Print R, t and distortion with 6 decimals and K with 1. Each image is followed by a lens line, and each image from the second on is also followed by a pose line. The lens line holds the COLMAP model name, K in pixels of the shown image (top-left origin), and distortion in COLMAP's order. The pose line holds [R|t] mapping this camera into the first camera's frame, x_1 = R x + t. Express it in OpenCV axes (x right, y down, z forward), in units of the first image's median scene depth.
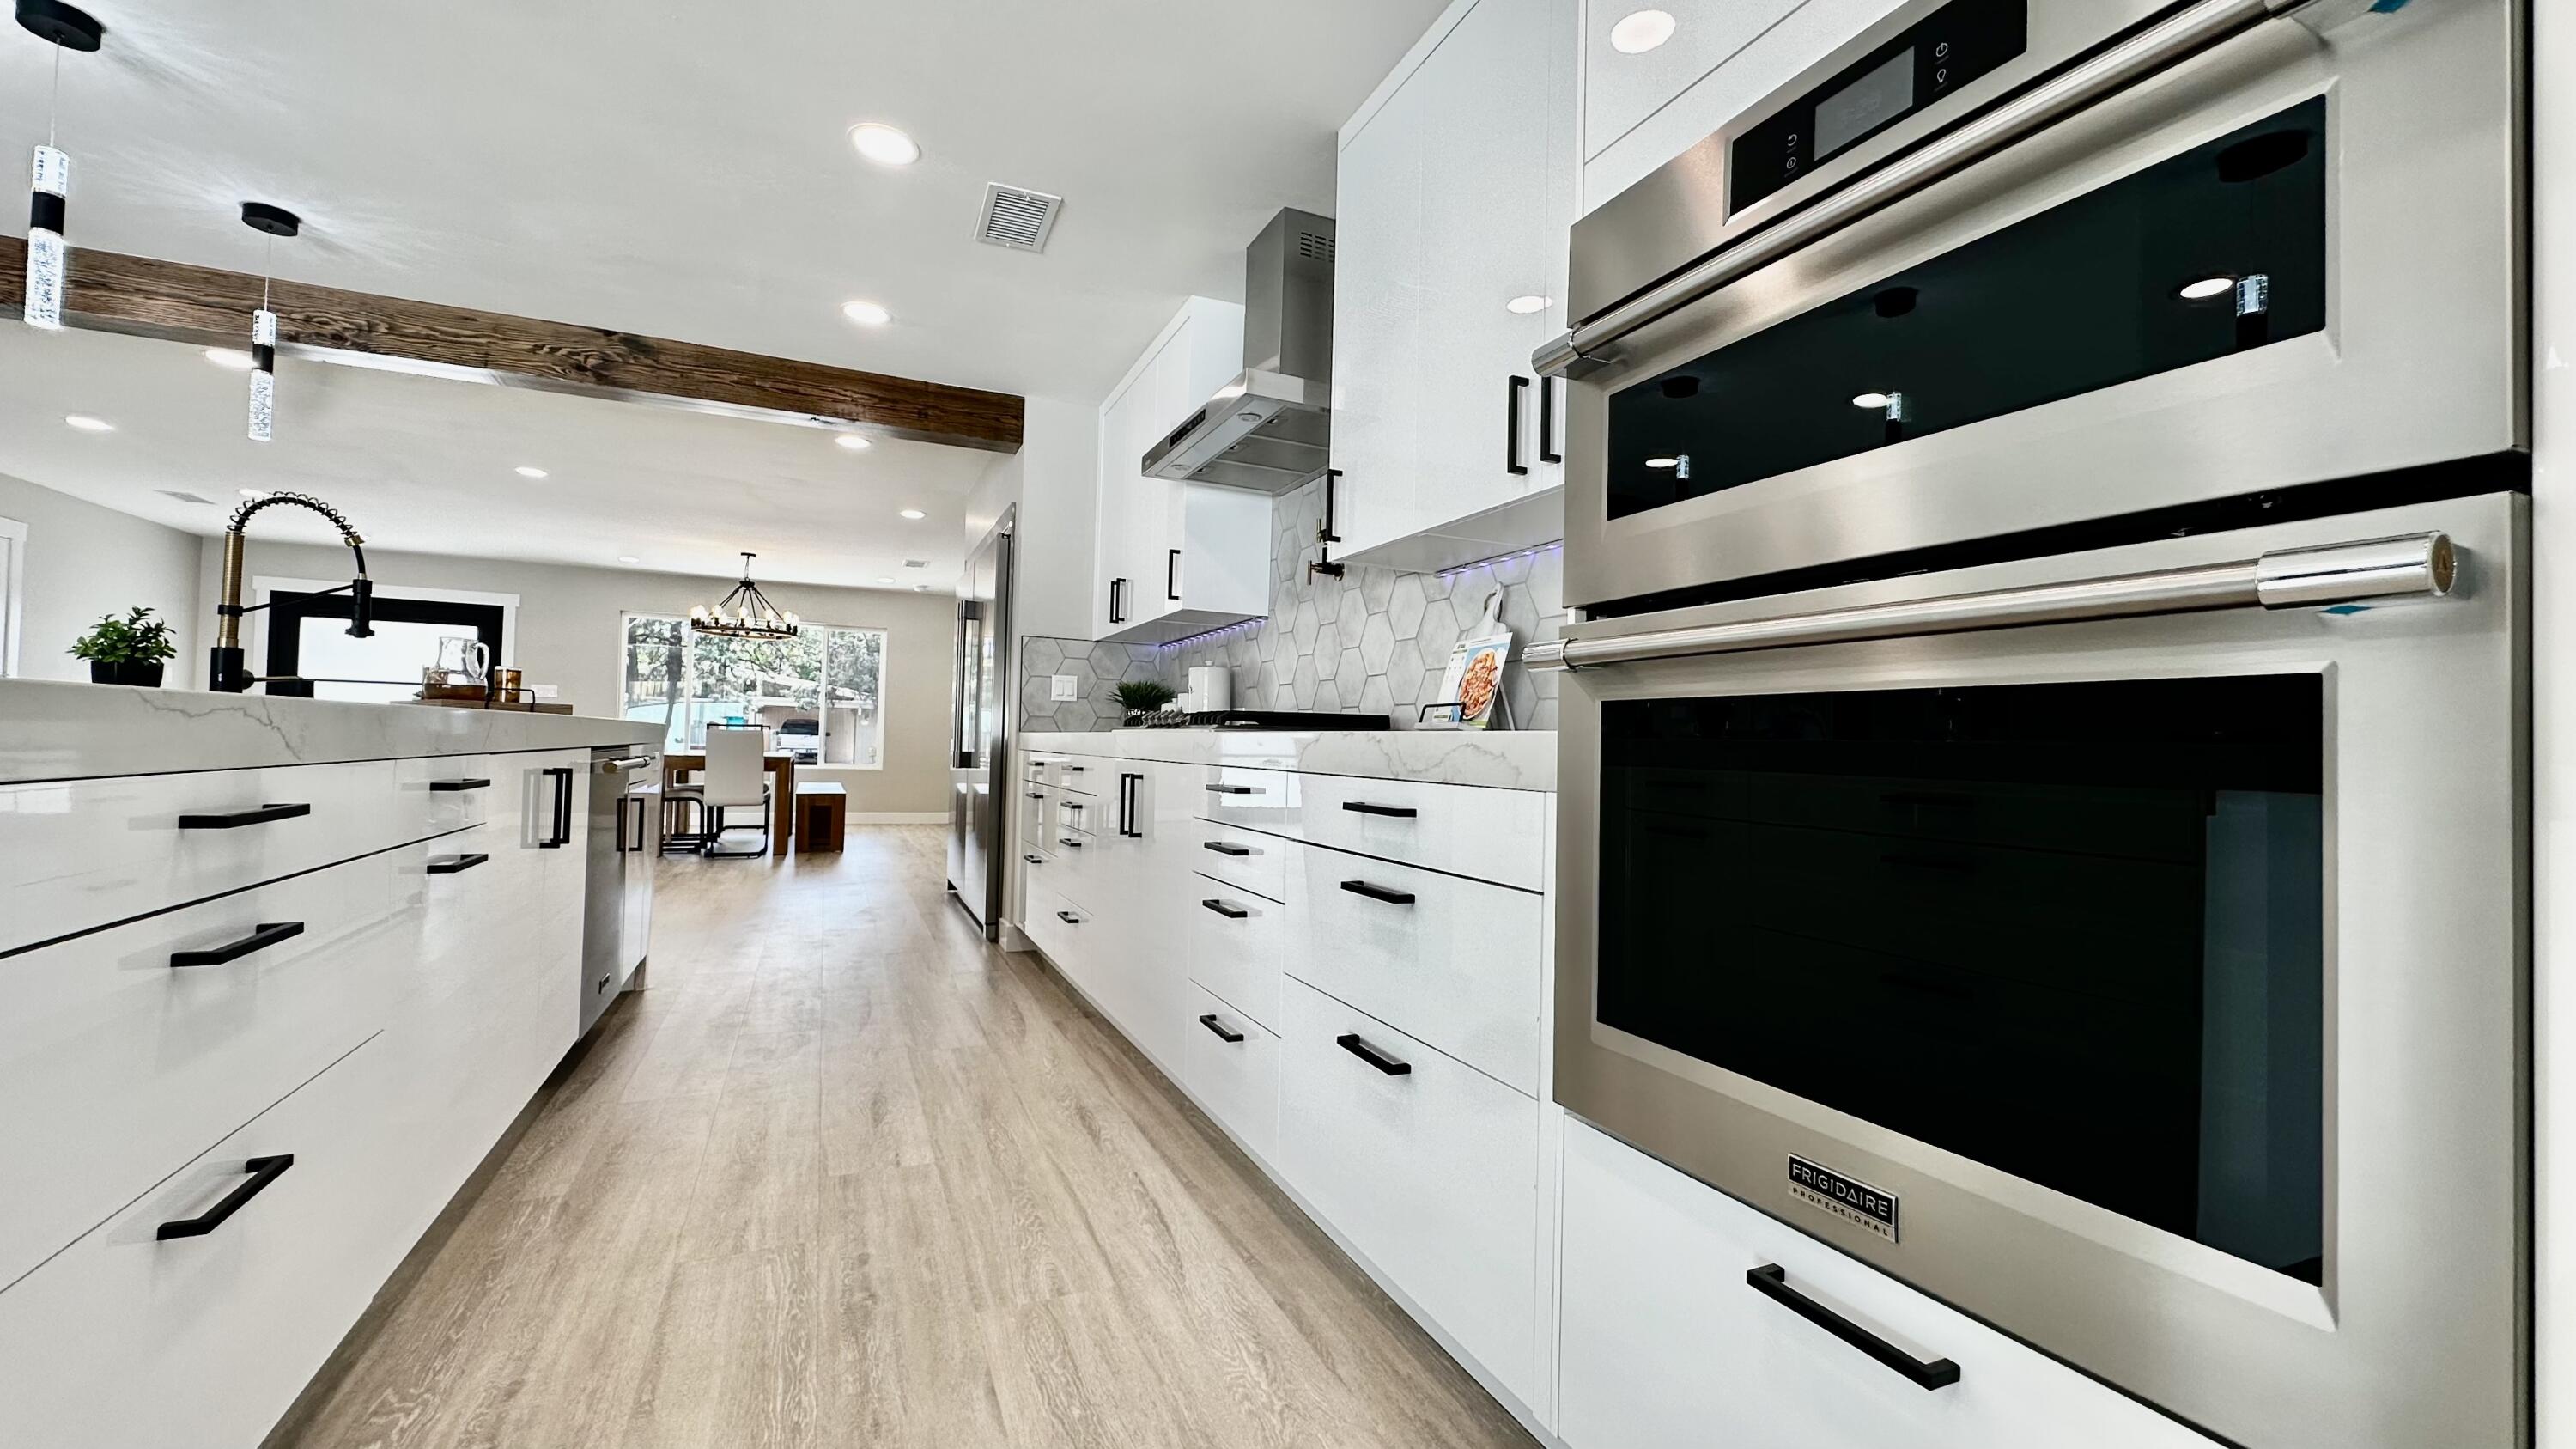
lens RADIAL K [[1030.3, 0, 1282.0], [0, 1030.3, 720.7], [0, 0, 1]] dist [-0.004055, -0.000213]
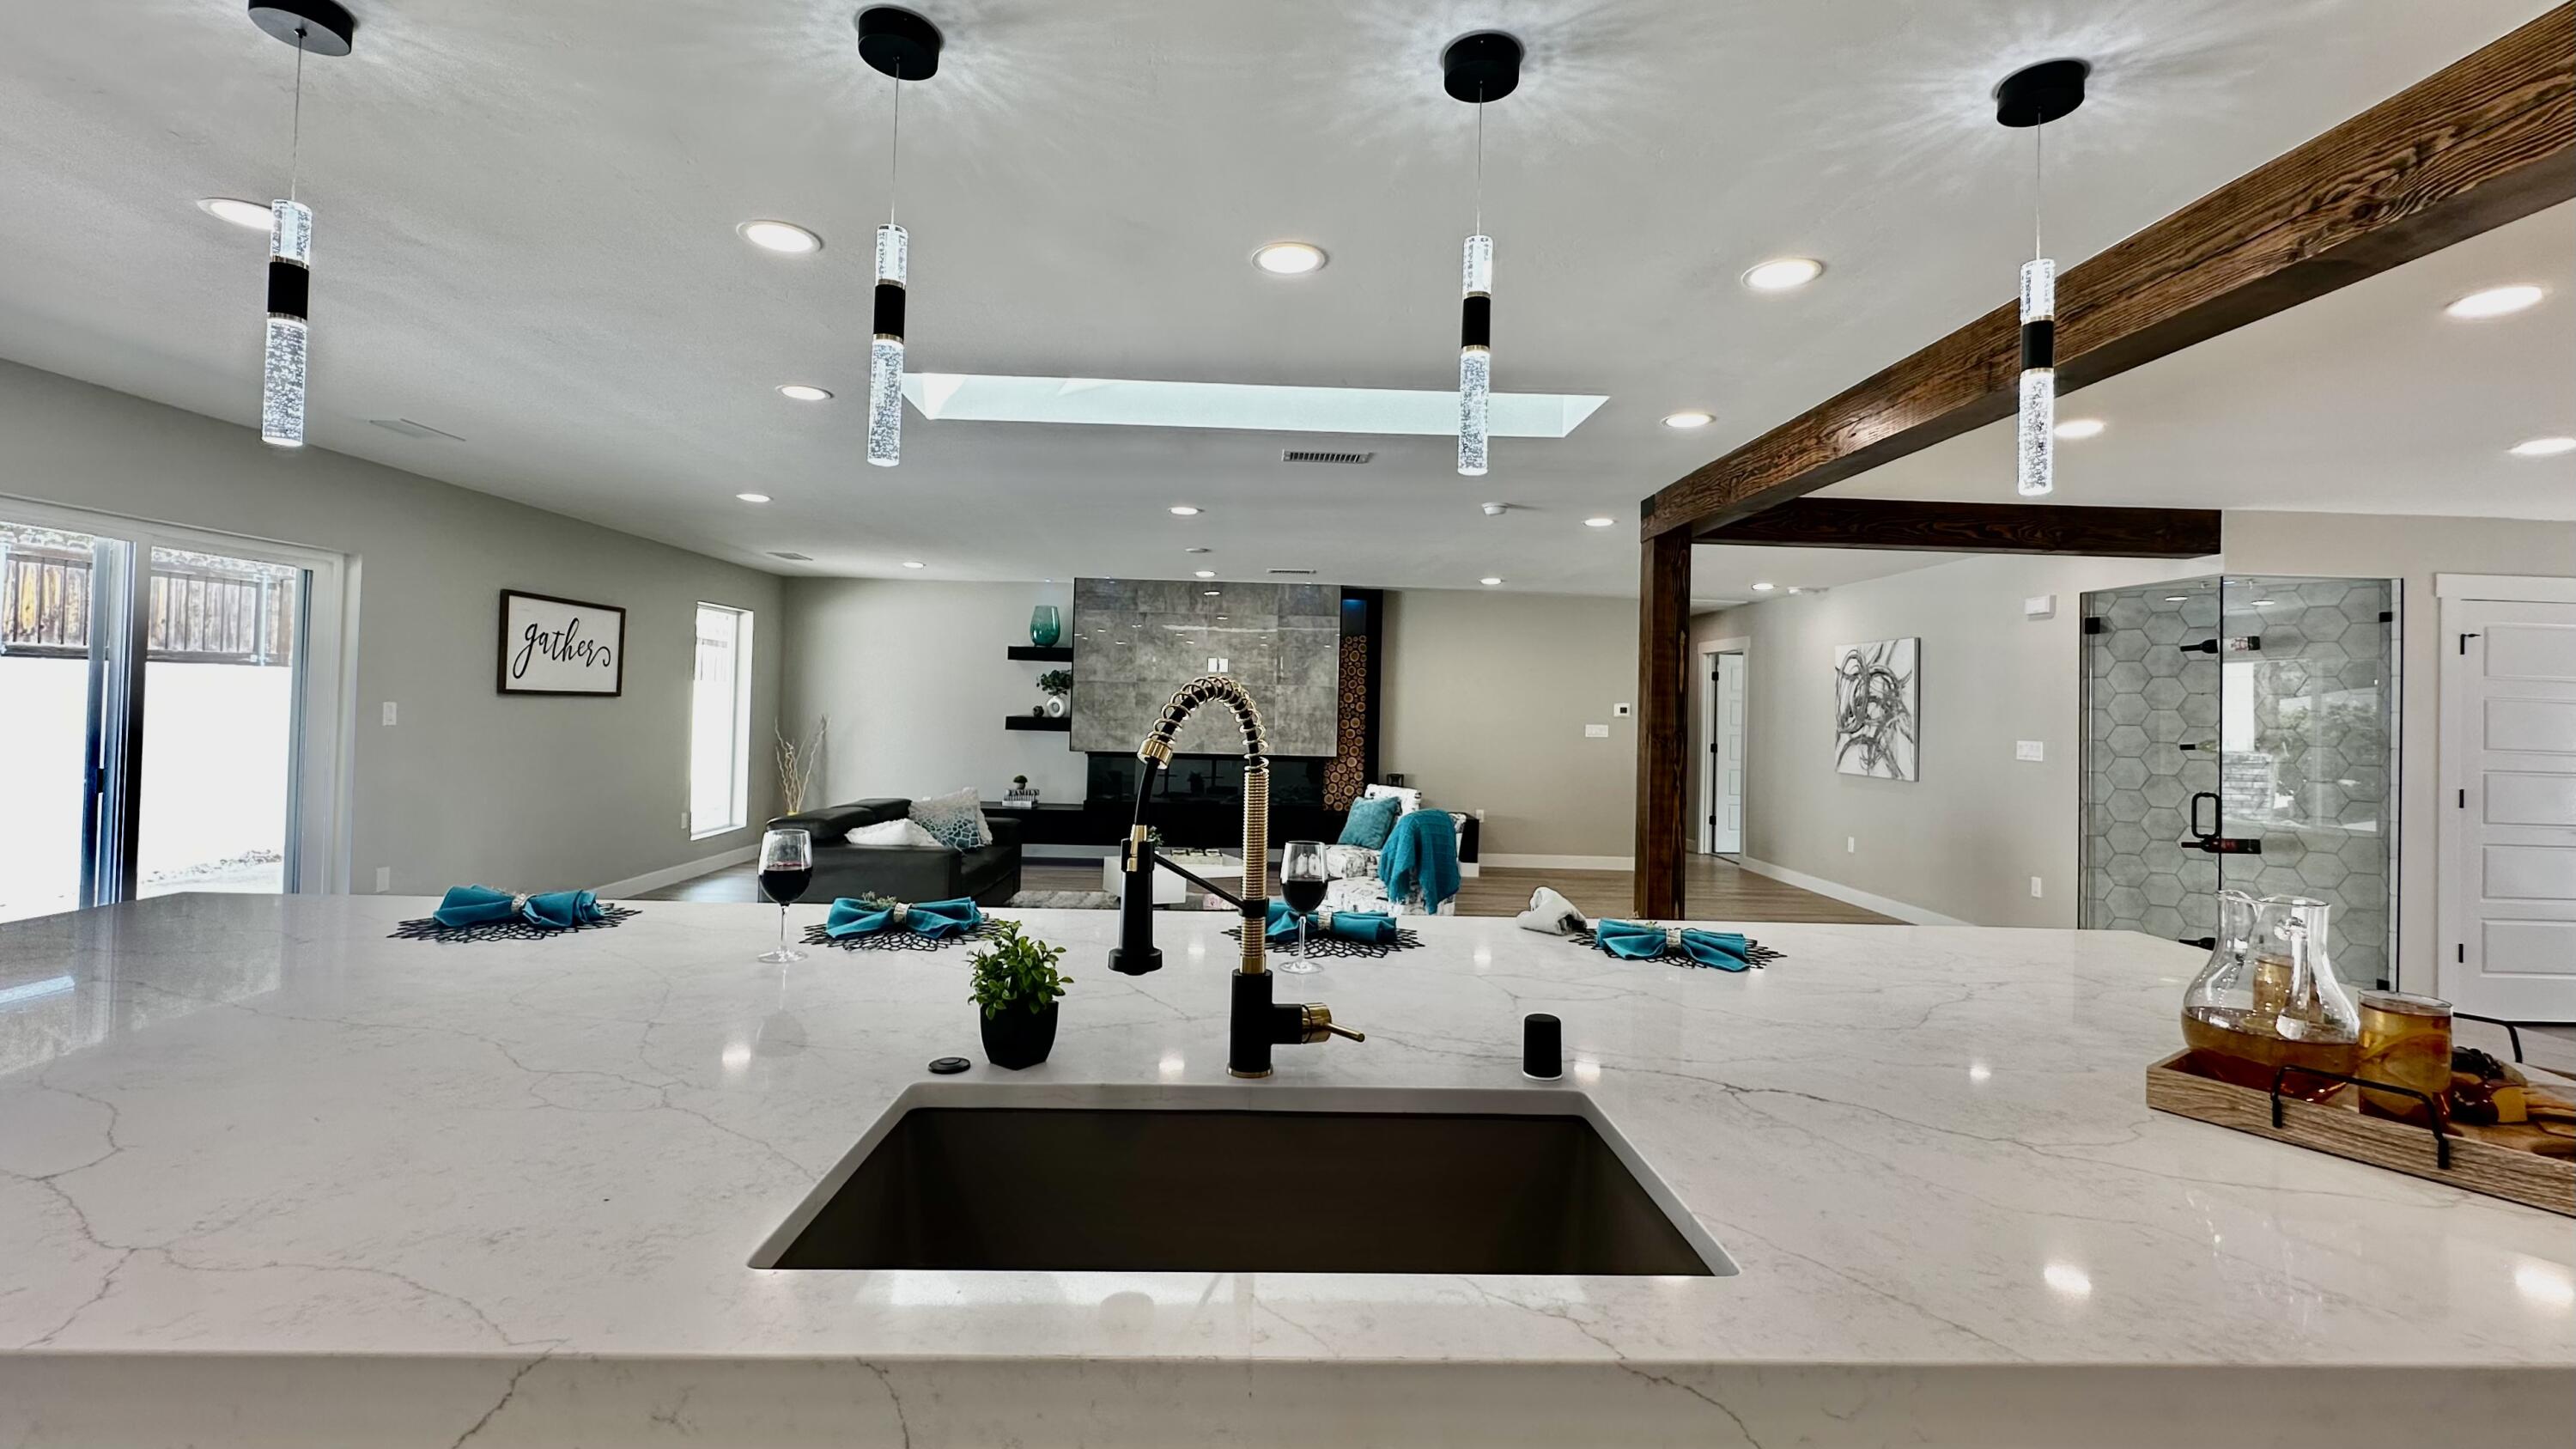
lens RADIAL K [[1062.9, 0, 1288.5], [0, 1062.9, 689.0], [0, 0, 1]] dist [-0.000450, 0.000069]
pose [[-0.380877, -0.055382, -0.922966, -0.106778], [-0.016682, 0.998454, -0.053028, -0.043550], [0.924475, -0.004800, -0.381212, 0.293233]]
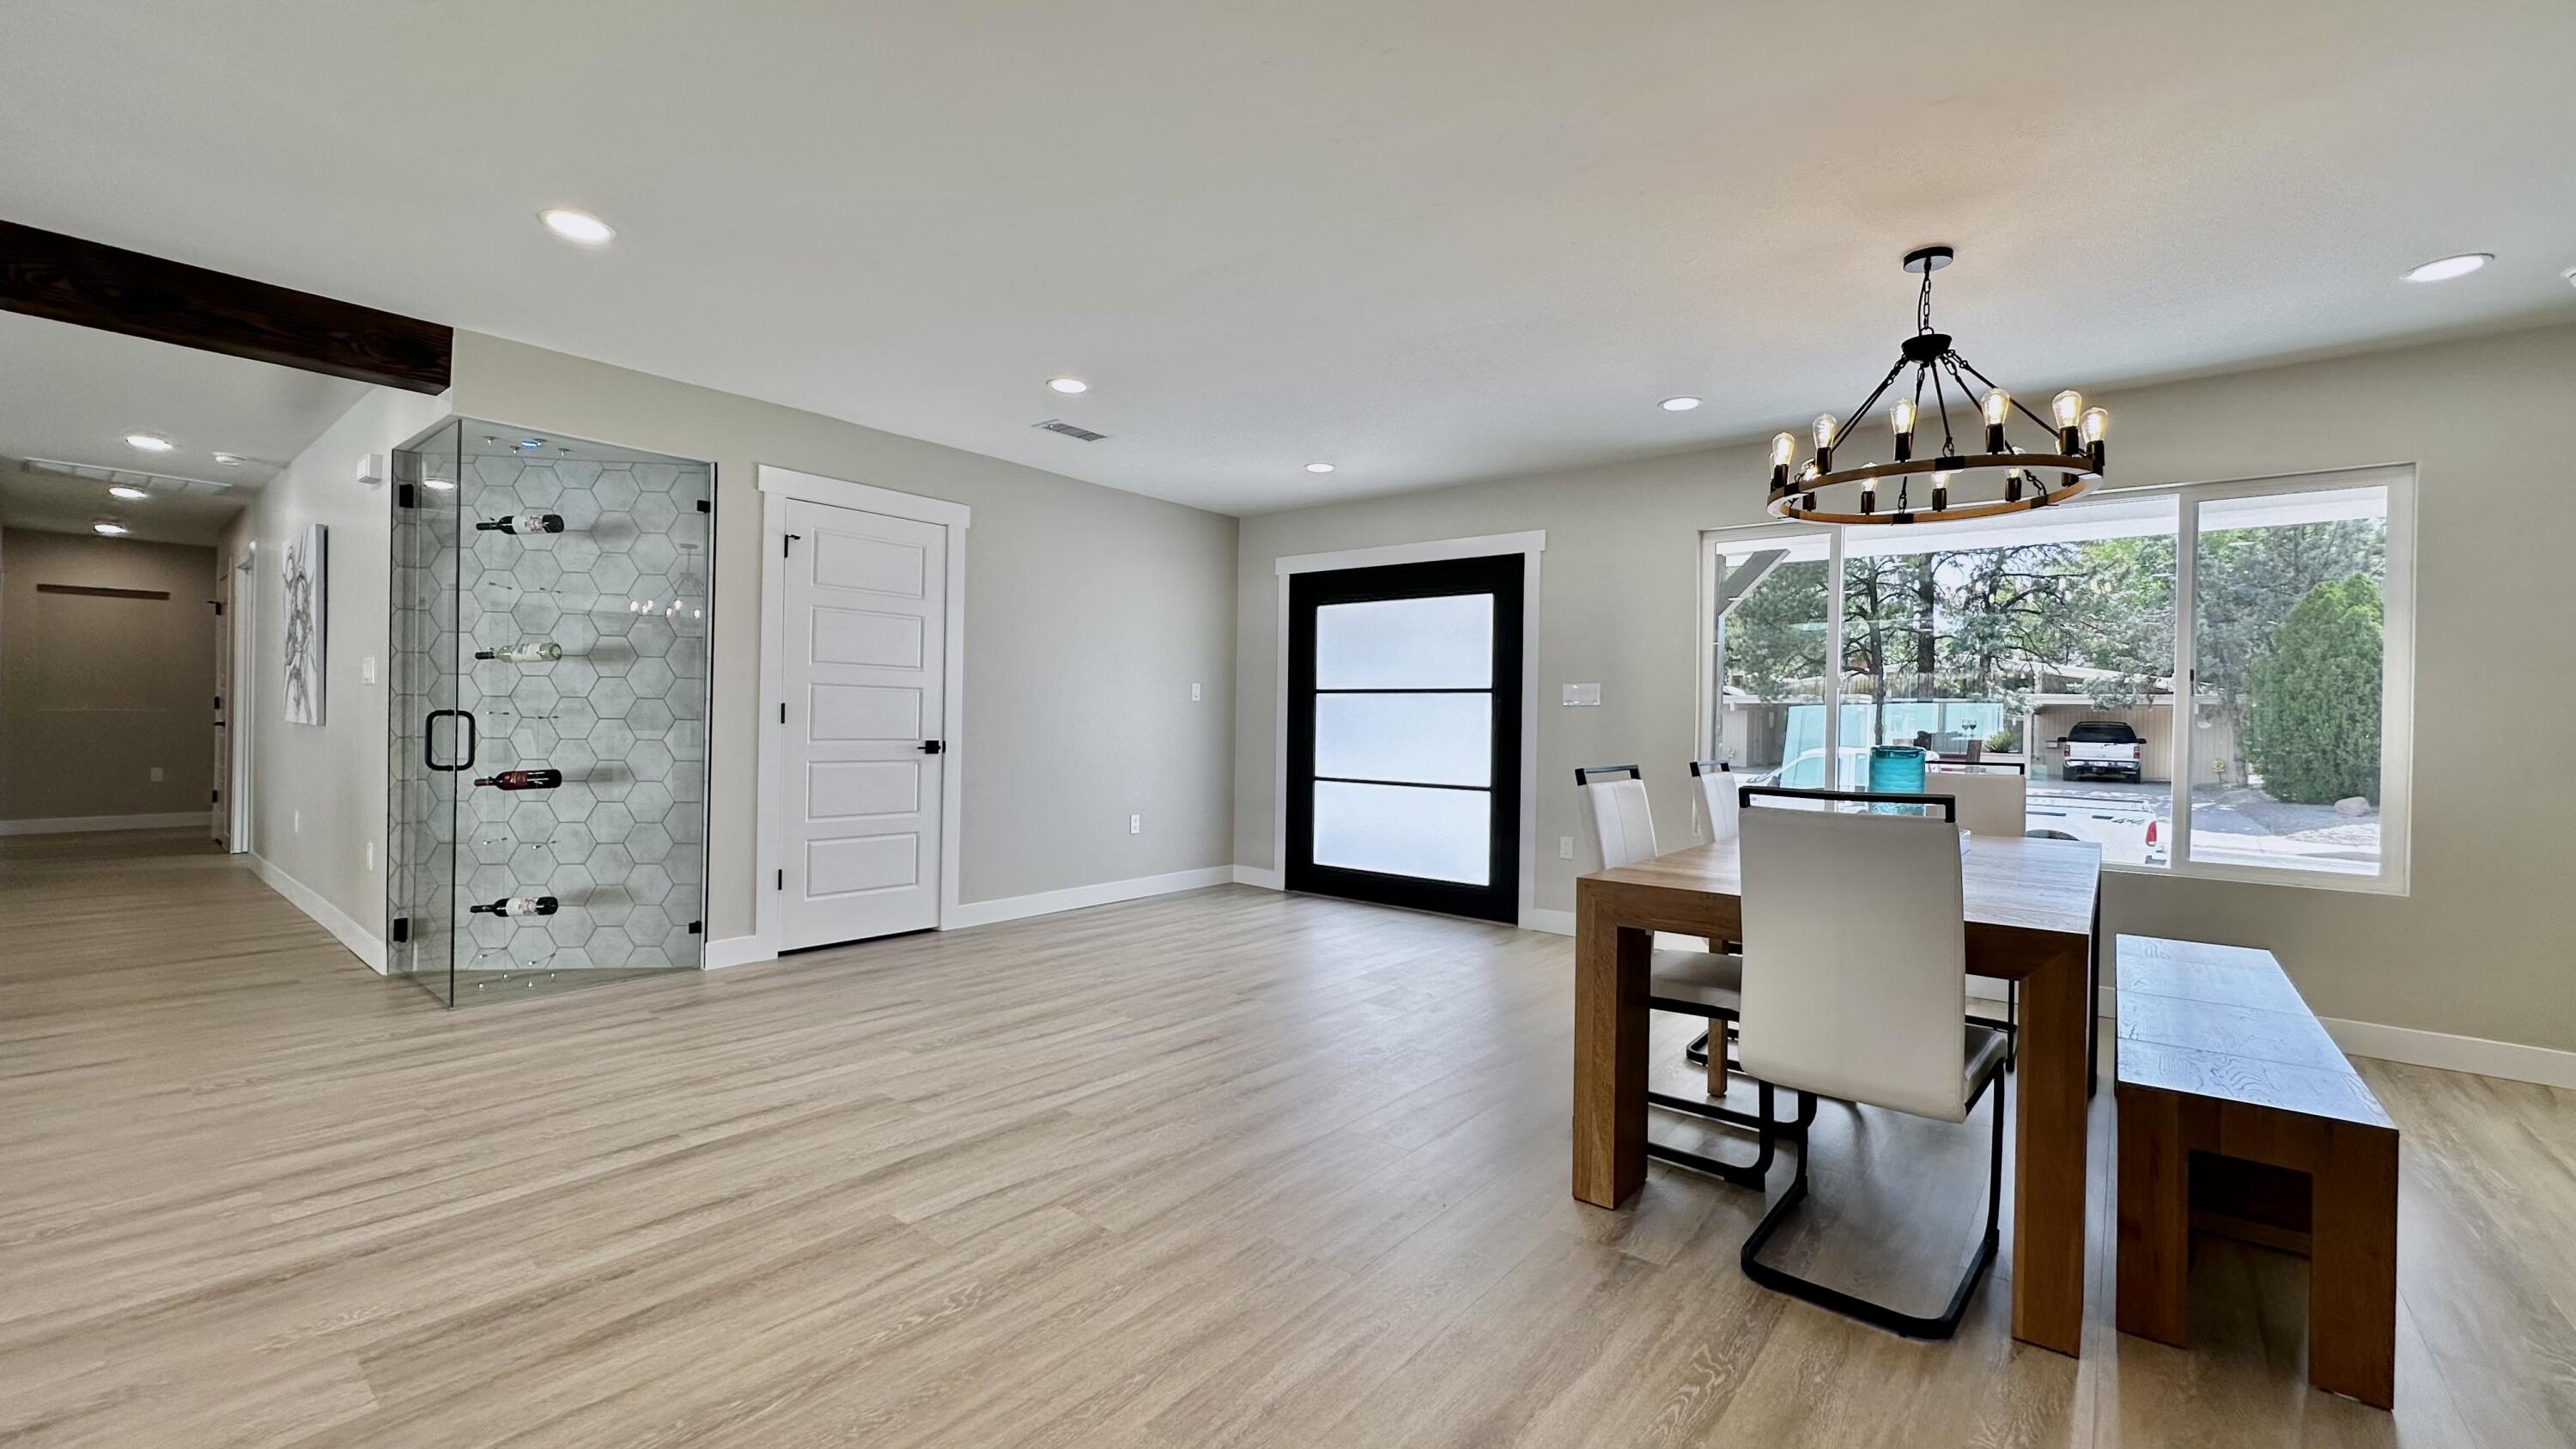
lens RADIAL K [[1030.3, 0, 1282.0], [0, 1030.3, 720.7], [0, 0, 1]] dist [-0.004055, -0.000213]
pose [[0.446116, -0.016592, -0.894821, -0.316721], [0.014398, 0.999832, -0.011361, -0.011181], [0.894859, -0.007815, 0.446280, 0.664529]]
